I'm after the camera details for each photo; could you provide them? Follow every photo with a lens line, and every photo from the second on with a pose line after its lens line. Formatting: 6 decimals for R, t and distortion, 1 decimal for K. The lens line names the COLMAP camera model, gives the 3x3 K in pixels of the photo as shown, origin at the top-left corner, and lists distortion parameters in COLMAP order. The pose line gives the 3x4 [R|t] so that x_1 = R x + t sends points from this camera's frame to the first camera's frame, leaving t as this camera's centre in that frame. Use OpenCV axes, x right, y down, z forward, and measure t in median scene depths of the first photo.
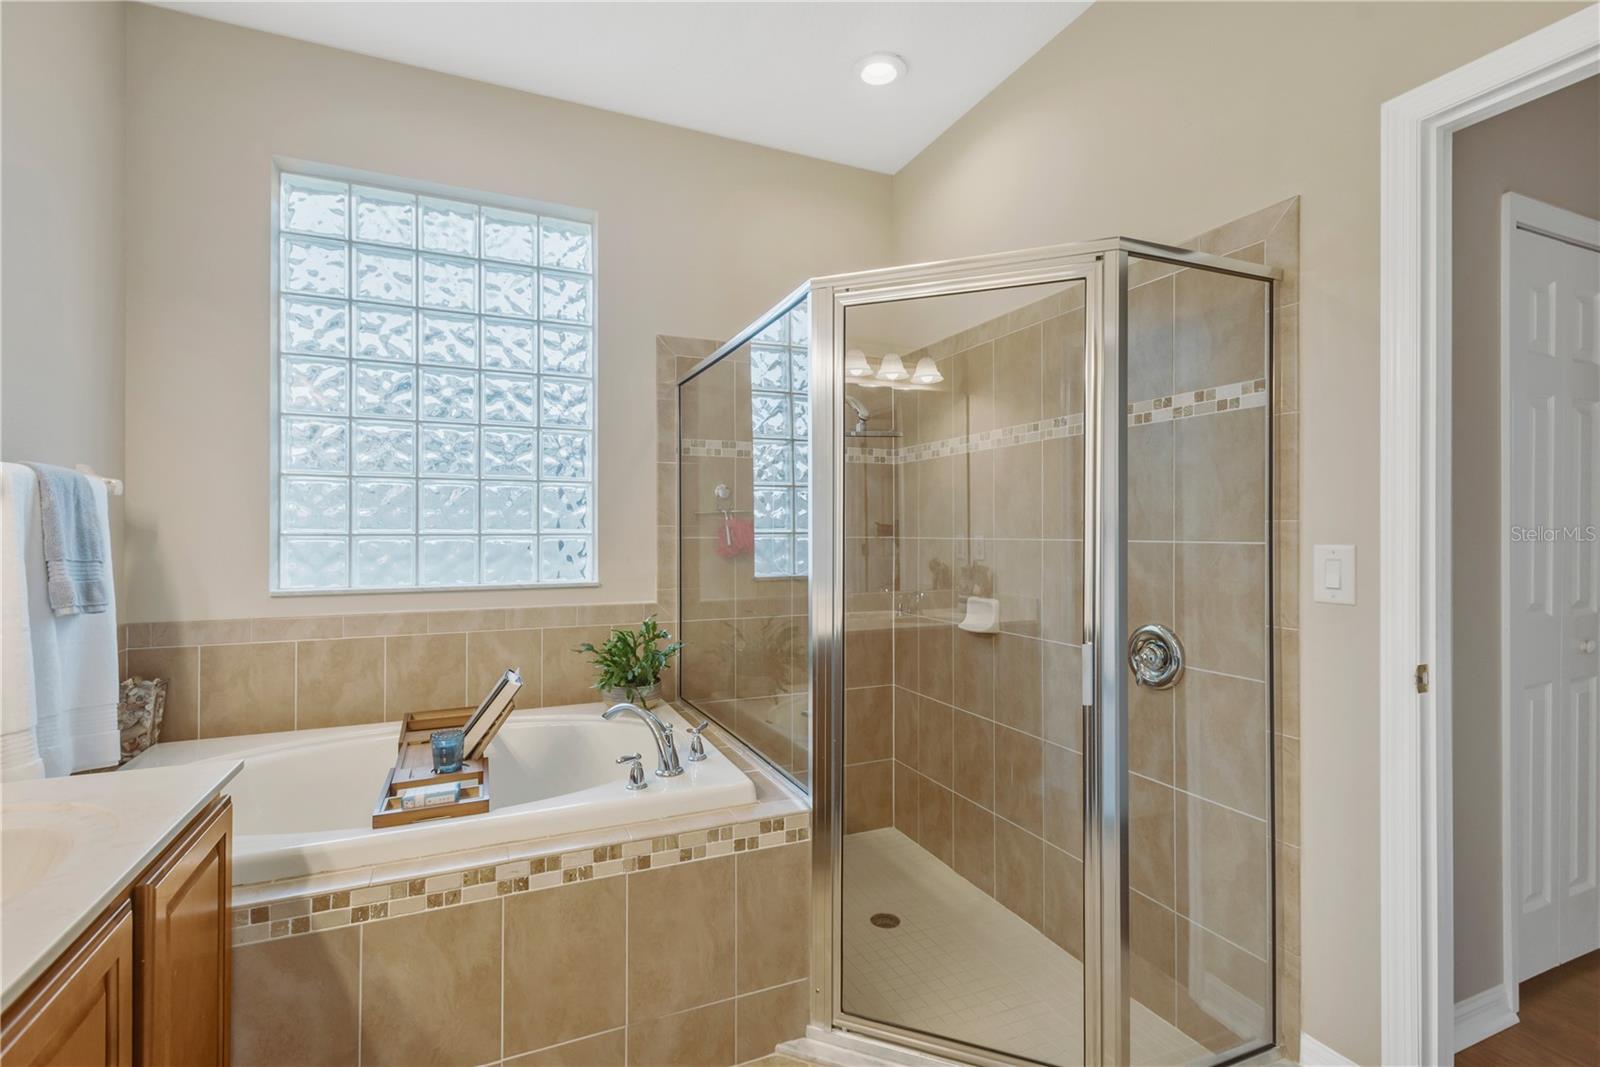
lens RADIAL K [[755.5, 0, 805.6], [0, 755.5, 532.1], [0, 0, 1]] dist [0.001766, -0.000921]
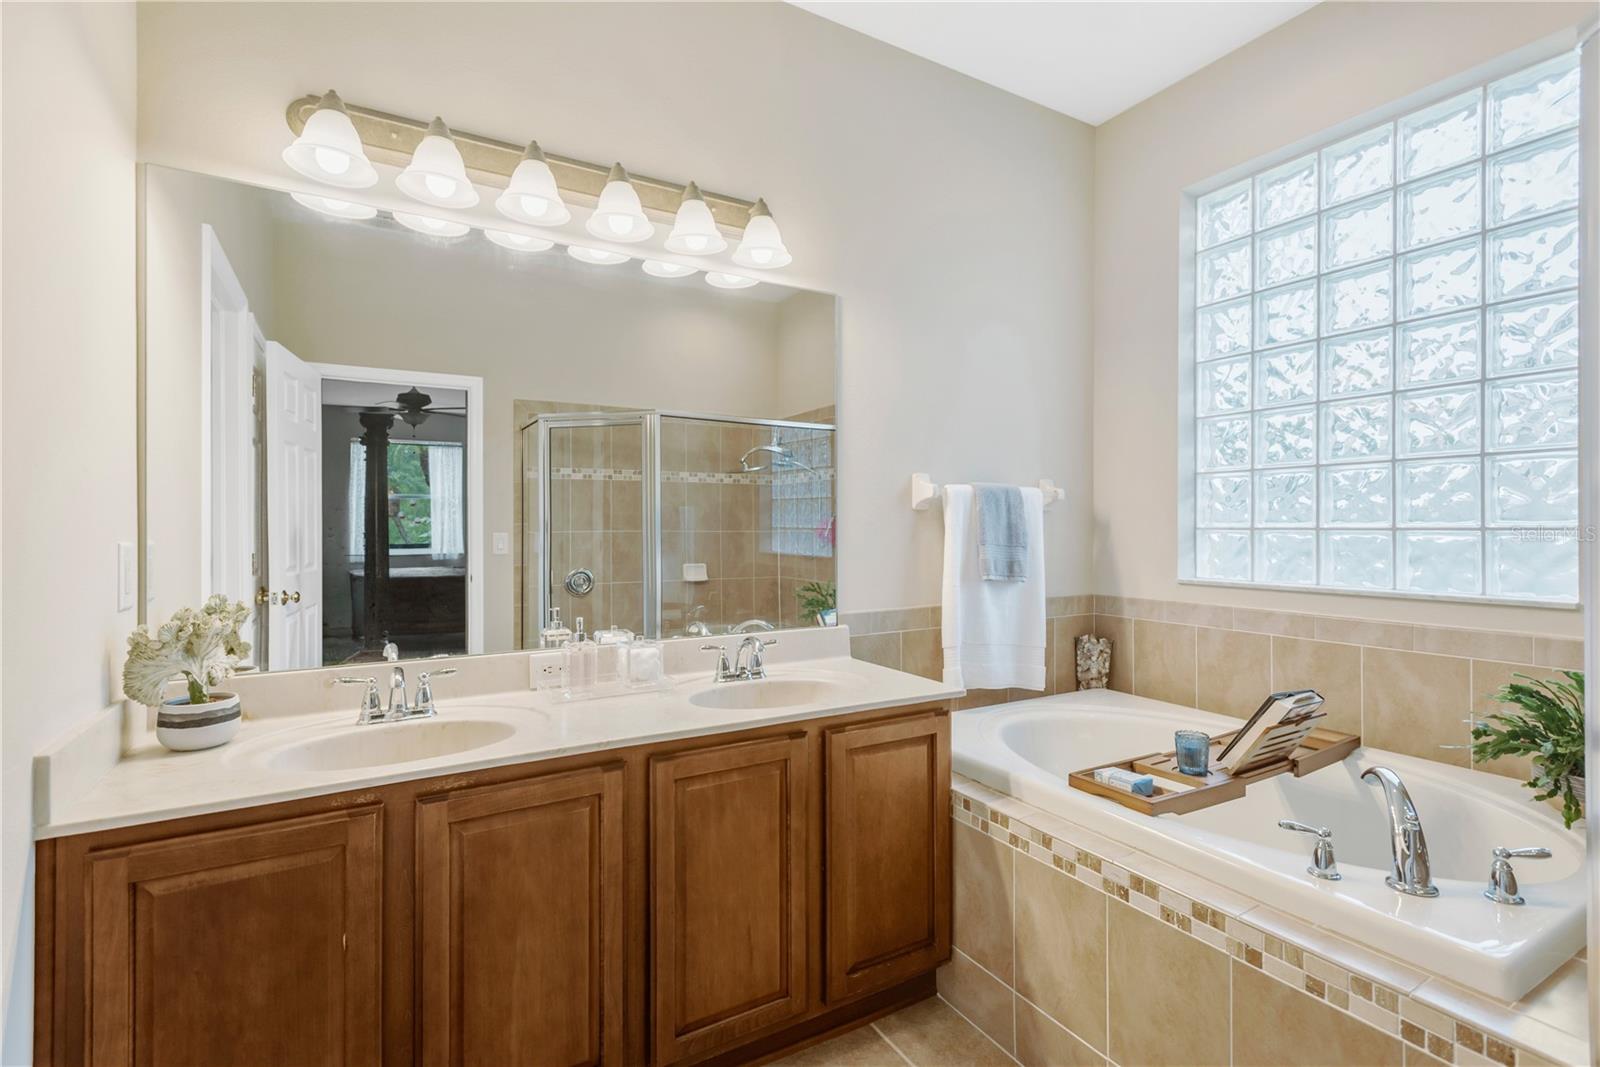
lens RADIAL K [[752.2, 0, 795.9], [0, 752.2, 524.6], [0, 0, 1]] dist [0.026448, -0.017519]
pose [[0.082807, -0.001353, -0.996565, 0.390545], [0.004016, 0.999991, -0.001024, -0.003376], [0.996557, -0.003917, 0.082812, 0.356294]]
